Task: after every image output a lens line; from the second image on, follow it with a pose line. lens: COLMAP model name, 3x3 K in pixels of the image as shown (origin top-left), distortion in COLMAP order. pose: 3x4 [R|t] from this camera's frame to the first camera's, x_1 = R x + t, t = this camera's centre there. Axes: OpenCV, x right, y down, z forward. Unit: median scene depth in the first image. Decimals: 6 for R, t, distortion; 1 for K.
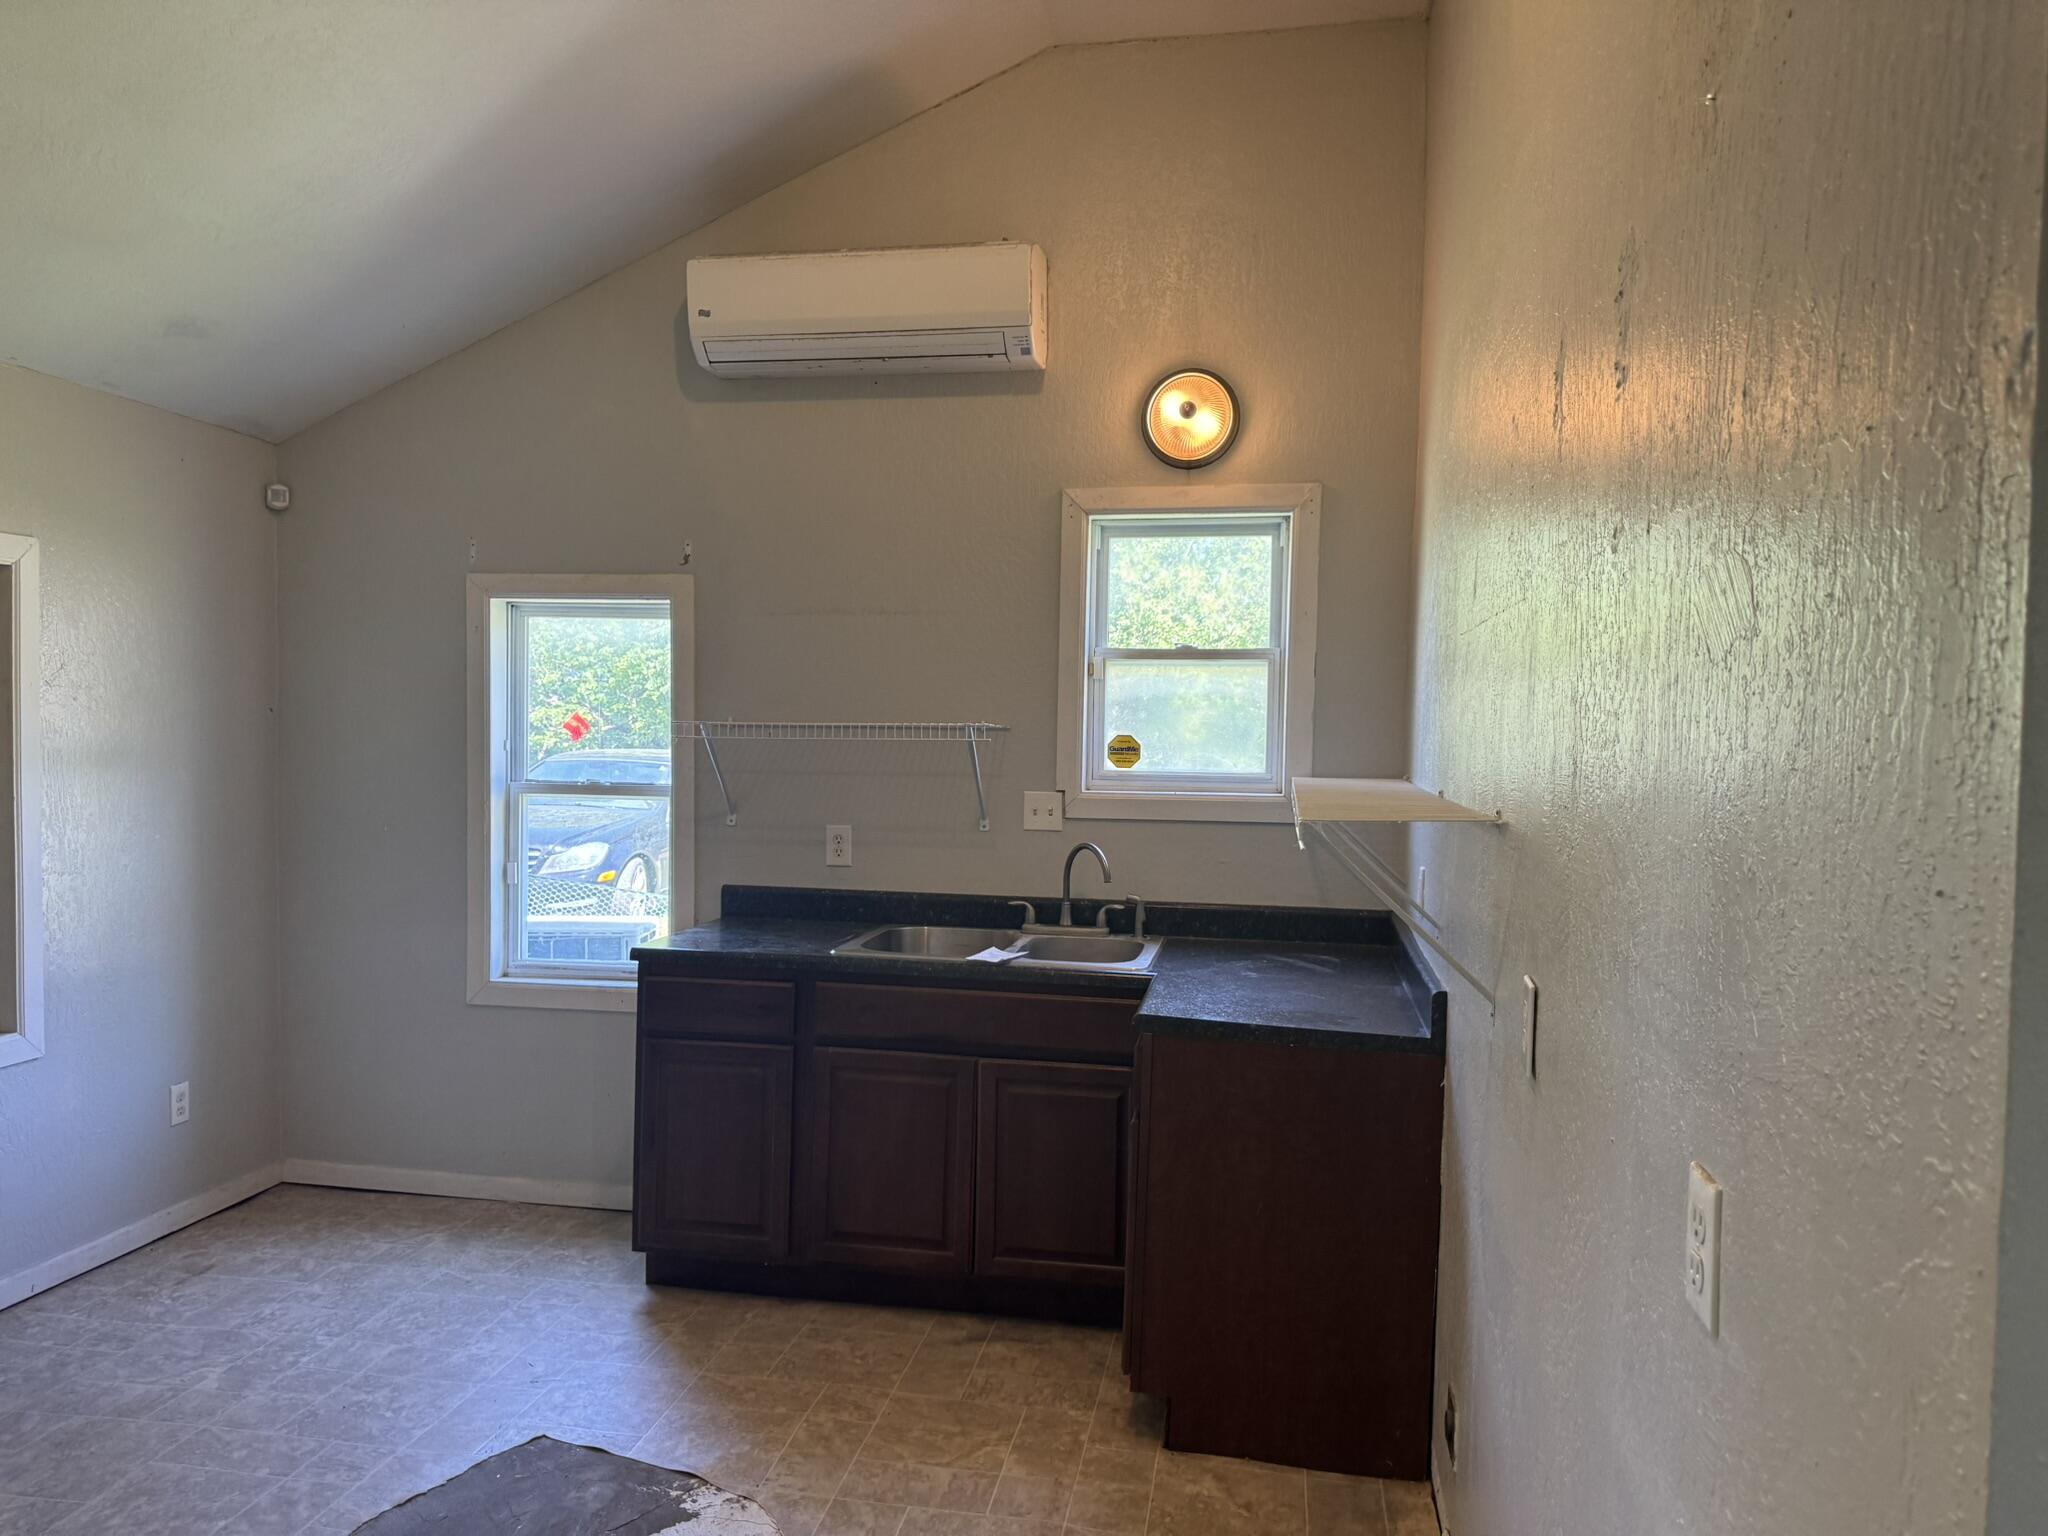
lens RADIAL K [[1447.0, 0, 1031.5], [0, 1447.0, 774.9], [0, 0, 1]] dist [0.096399, -0.151539]
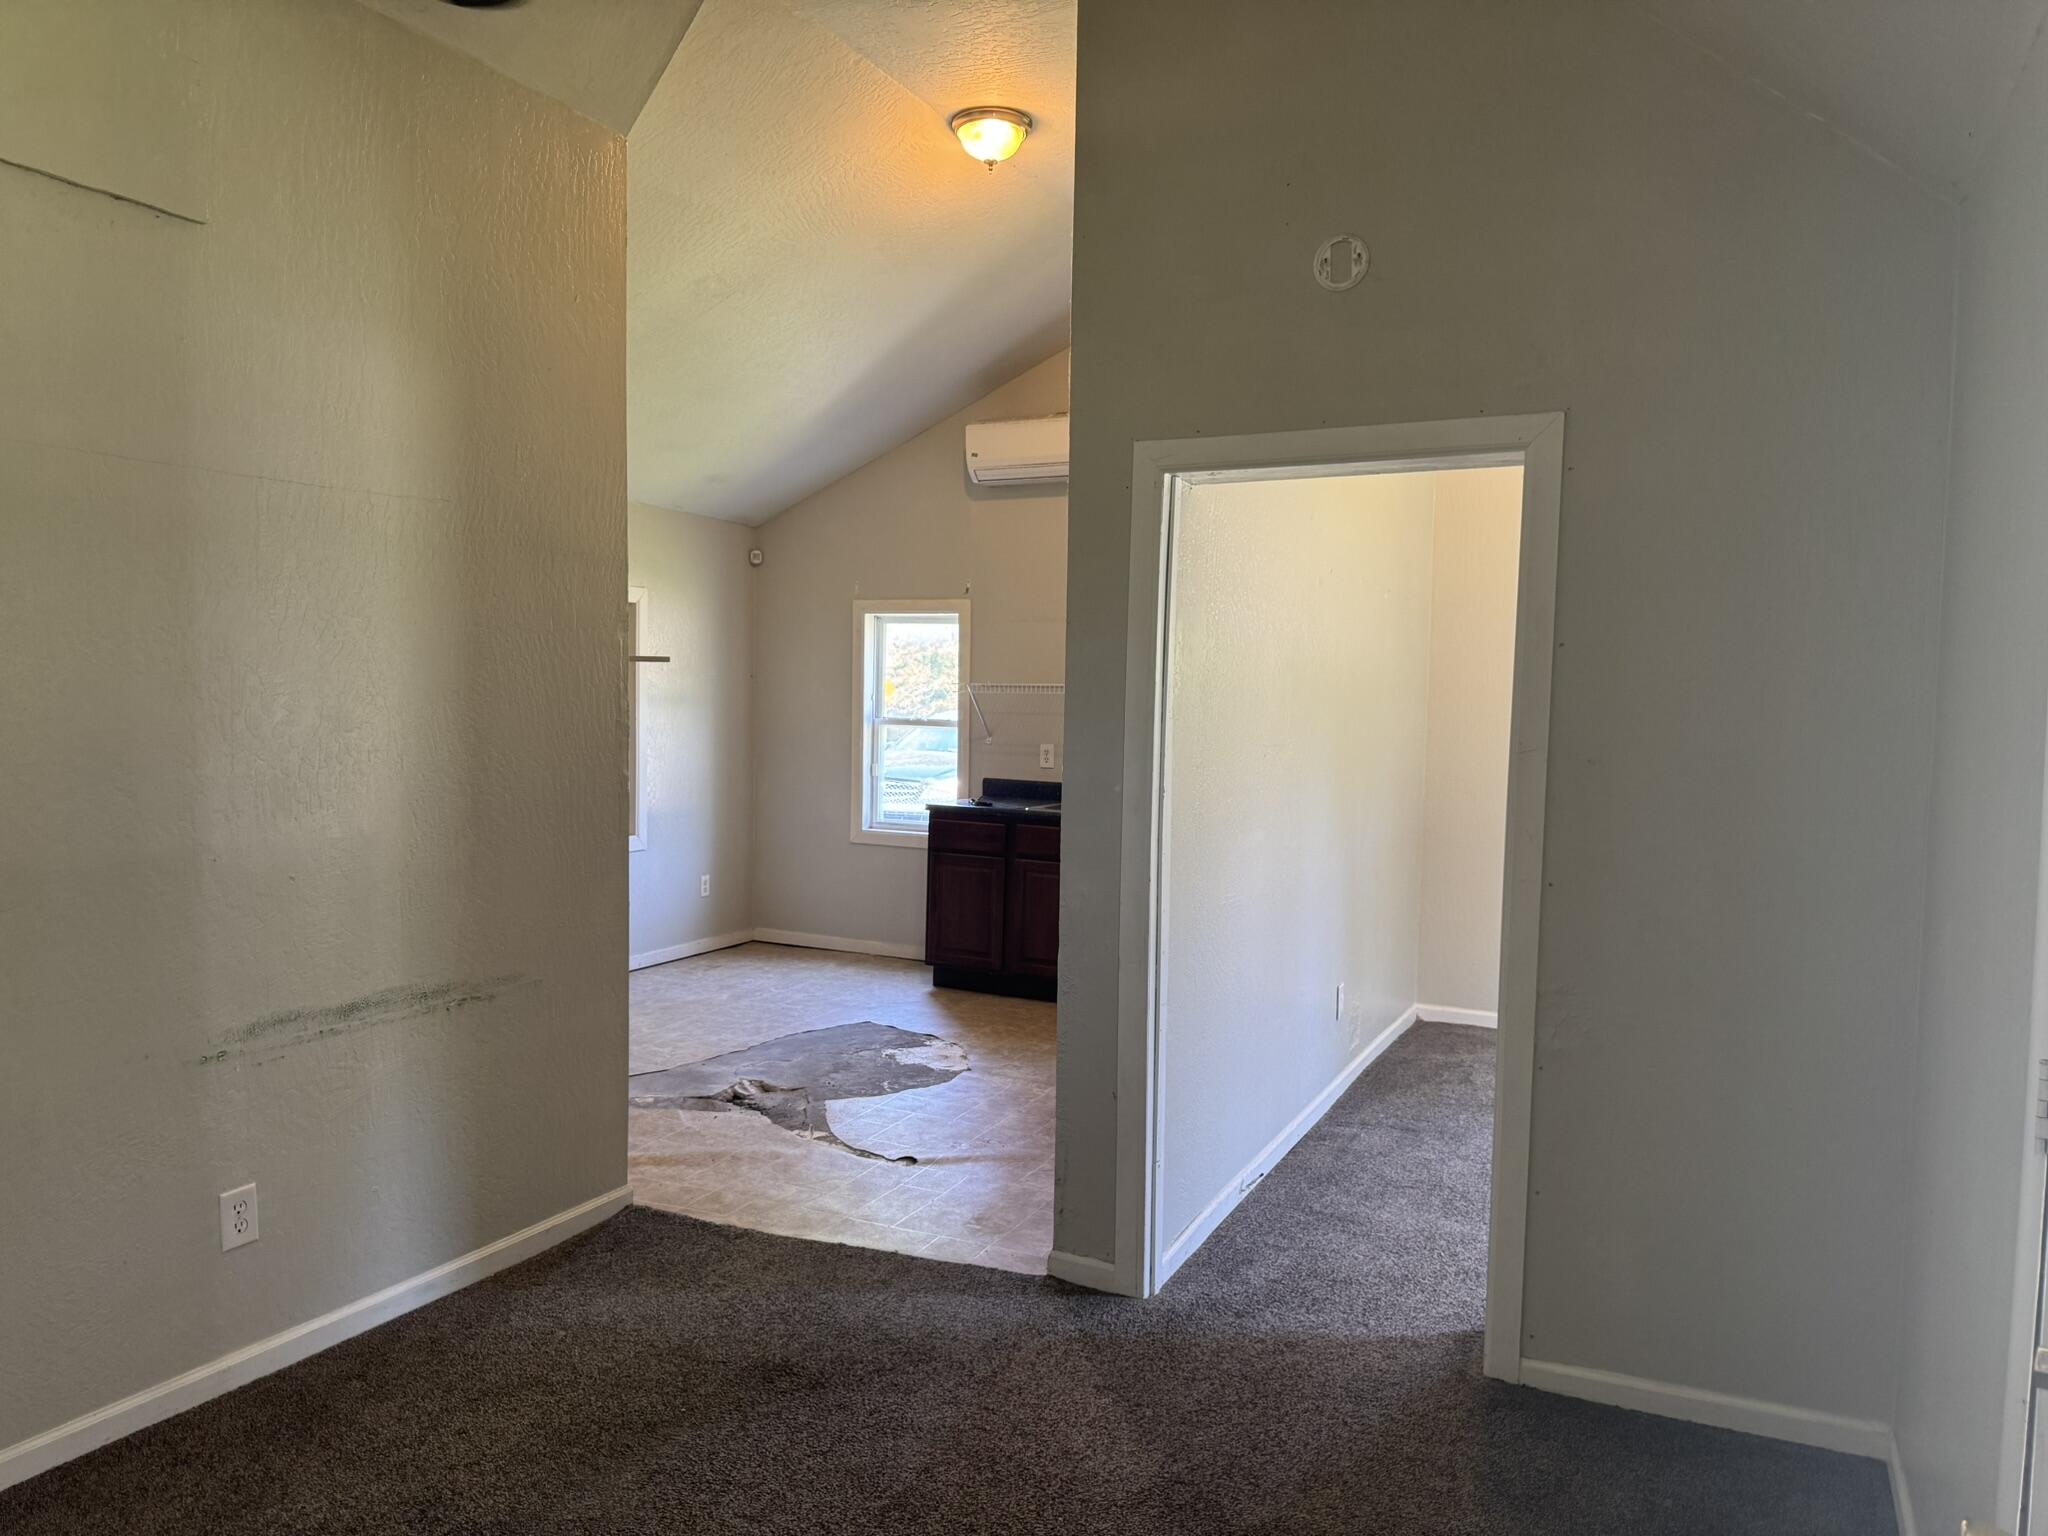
lens RADIAL K [[1433.4, 0, 1020.1], [0, 1433.4, 774.3], [0, 0, 1]] dist [0.094103, -0.110821]
pose [[0.960624, 0.021500, -0.277018, 0.330929], [-0.016359, 0.999649, 0.020858, 0.038229], [0.277369, -0.015505, 0.960638, -0.691527]]
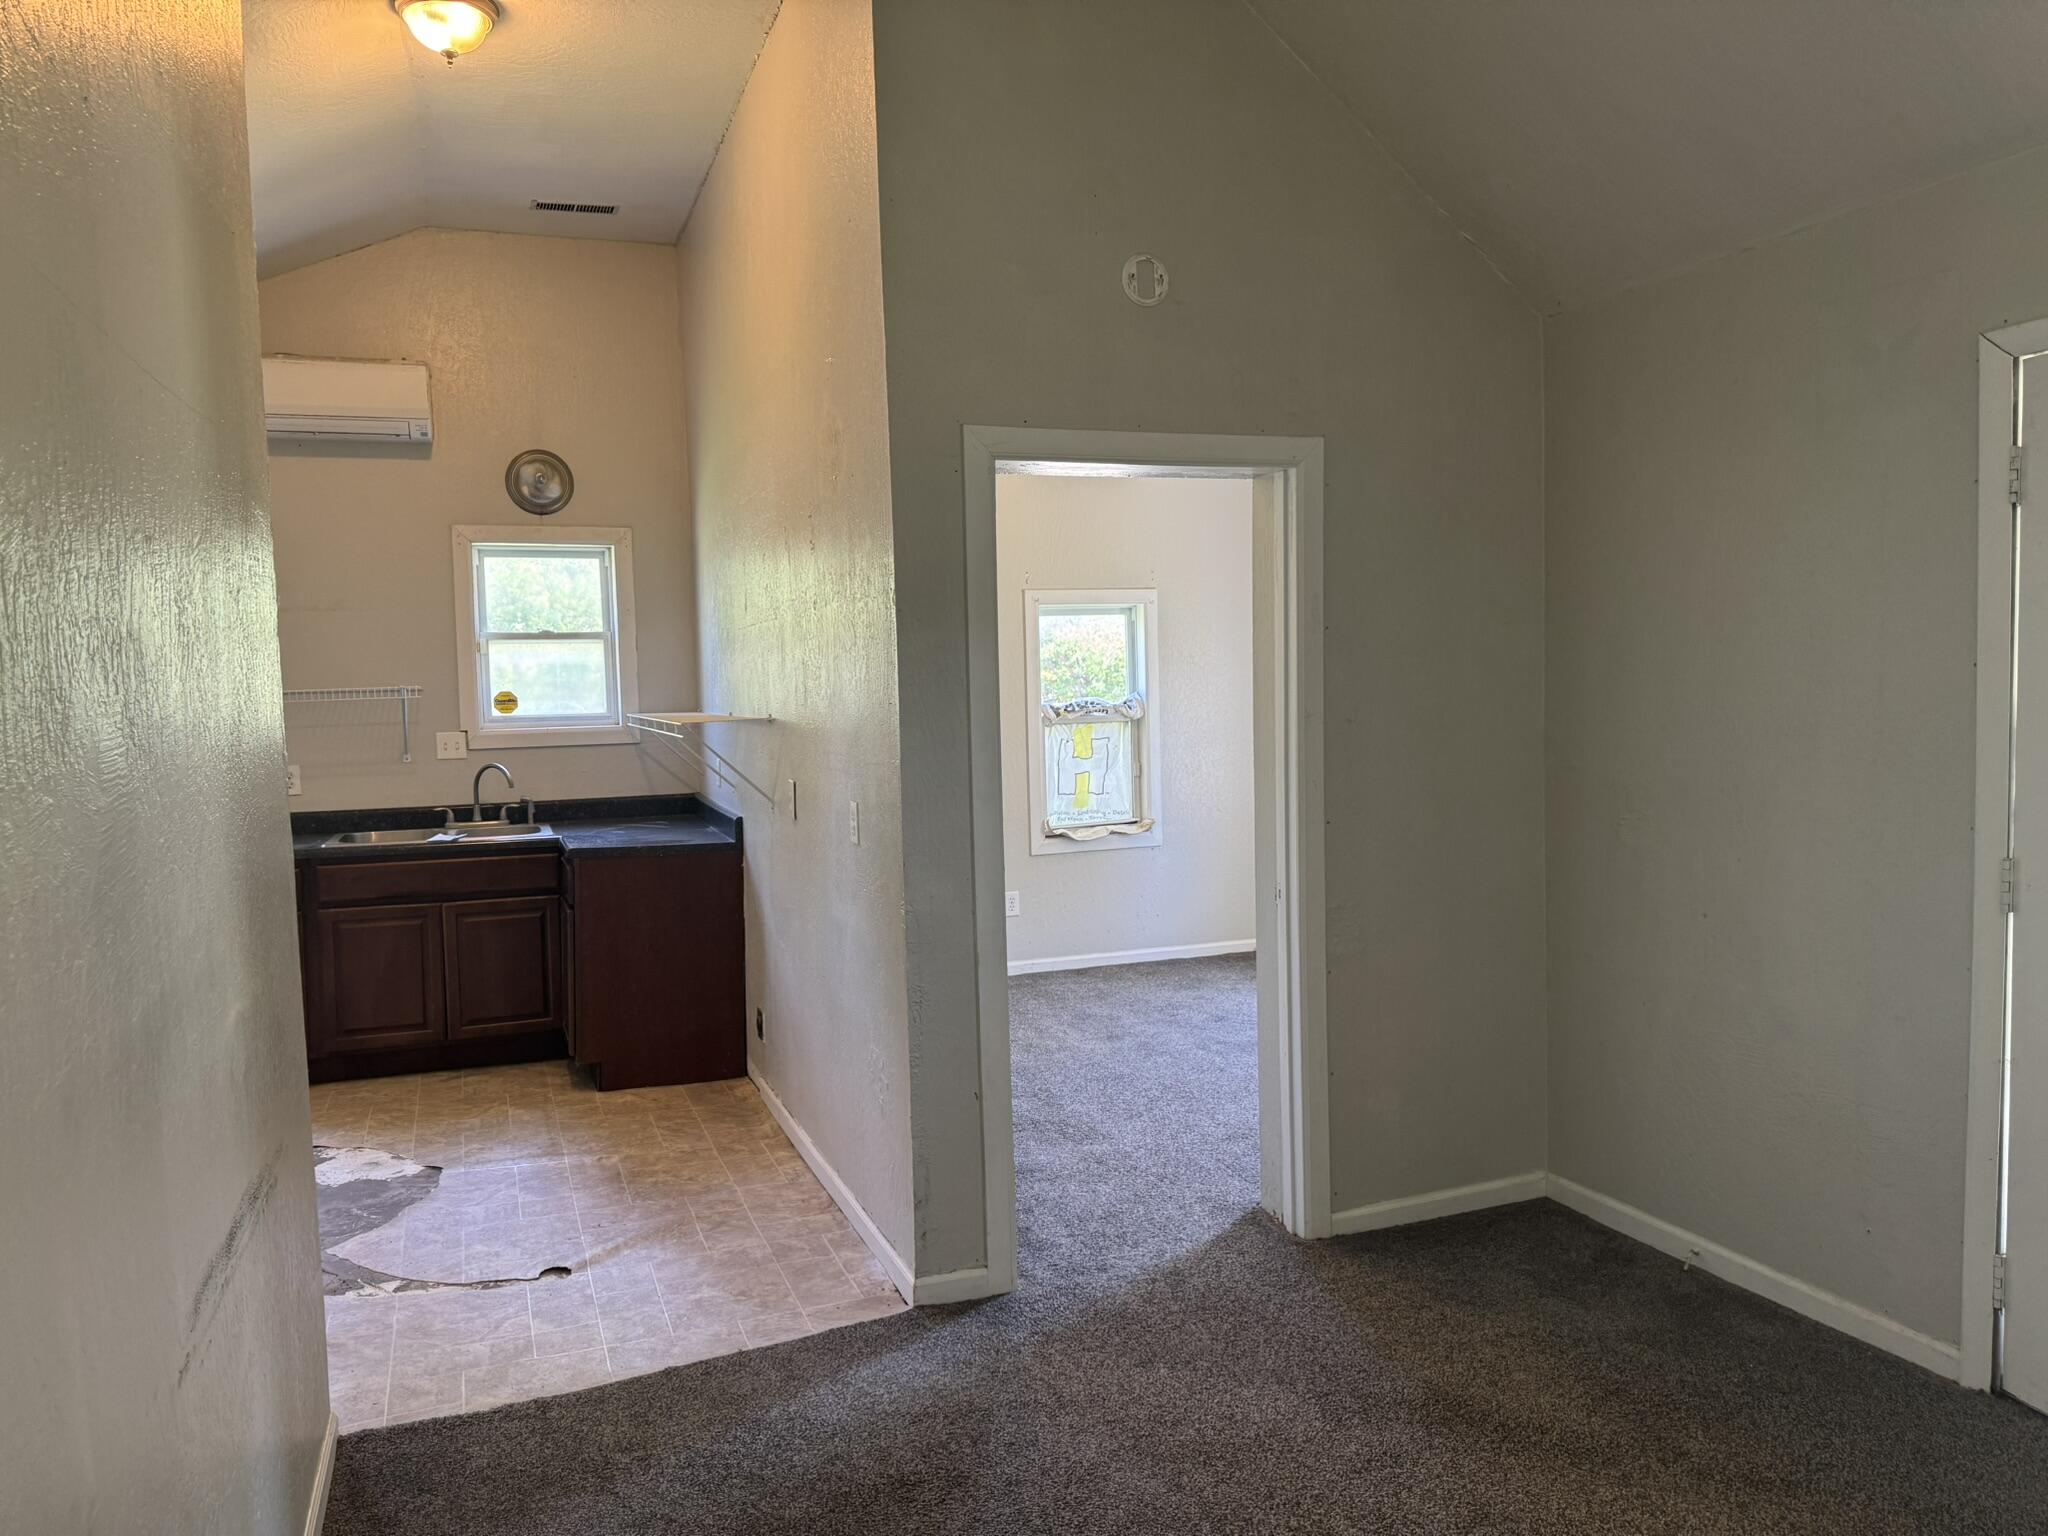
lens RADIAL K [[1455.5, 0, 1031.3], [0, 1455.5, 783.8], [0, 0, 1]] dist [0.119828, -0.210592]
pose [[0.861151, -0.070713, 0.503407, -0.250213], [0.054298, 0.997408, 0.047220, 0.025948], [-0.505441, -0.013329, 0.862758, -0.600636]]
